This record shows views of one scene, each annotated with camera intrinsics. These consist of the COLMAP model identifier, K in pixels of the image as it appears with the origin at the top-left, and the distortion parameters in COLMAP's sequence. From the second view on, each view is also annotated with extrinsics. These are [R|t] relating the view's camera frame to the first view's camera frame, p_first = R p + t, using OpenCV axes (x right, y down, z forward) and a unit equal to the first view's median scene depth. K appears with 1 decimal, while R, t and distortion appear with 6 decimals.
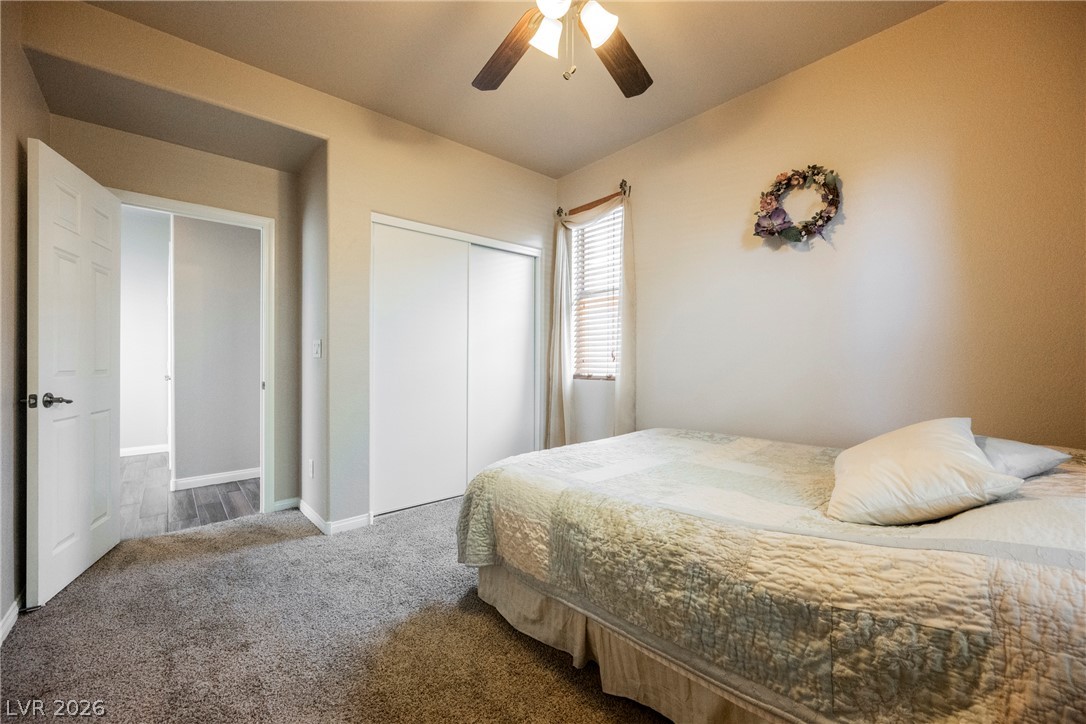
lens RADIAL K [[428.3, 0, 547.7], [0, 428.3, 361.4], [0, 0, 1]] dist [-0.001408, 0.000032]
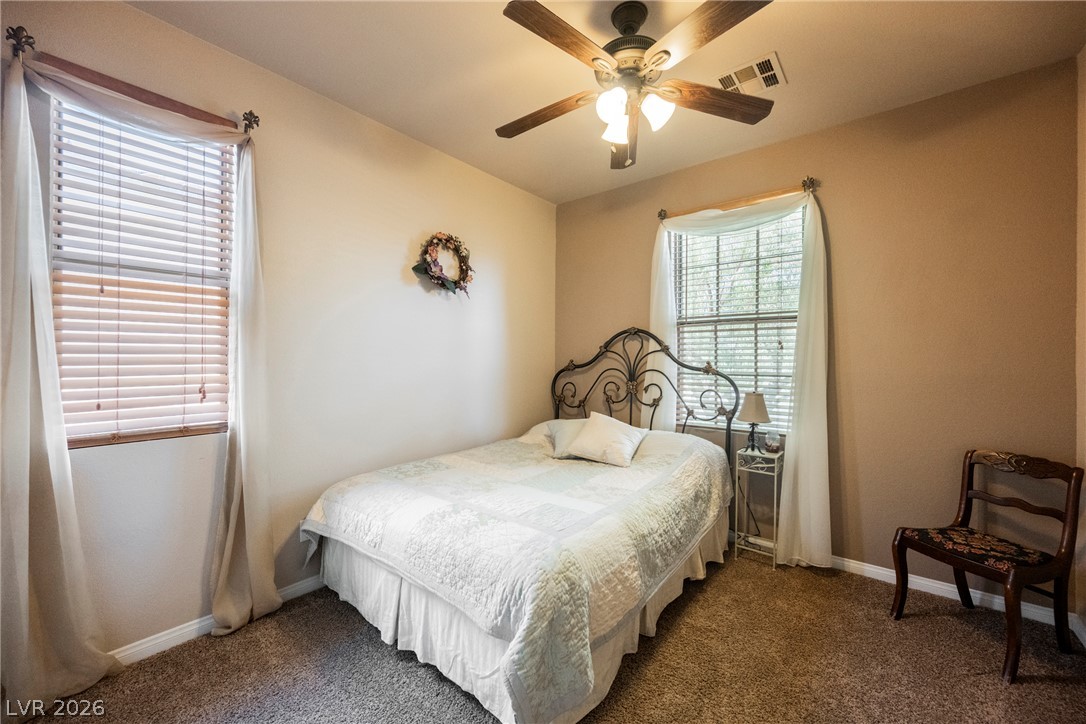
lens RADIAL K [[428.3, 0, 547.7], [0, 428.3, 361.4], [0, 0, 1]] dist [-0.001408, 0.000032]
pose [[-0.170820, -0.001256, 0.985302, -0.690605], [0.001693, 0.999997, 0.001568, -0.077760], [-0.985301, 0.001936, -0.170817, 0.914502]]
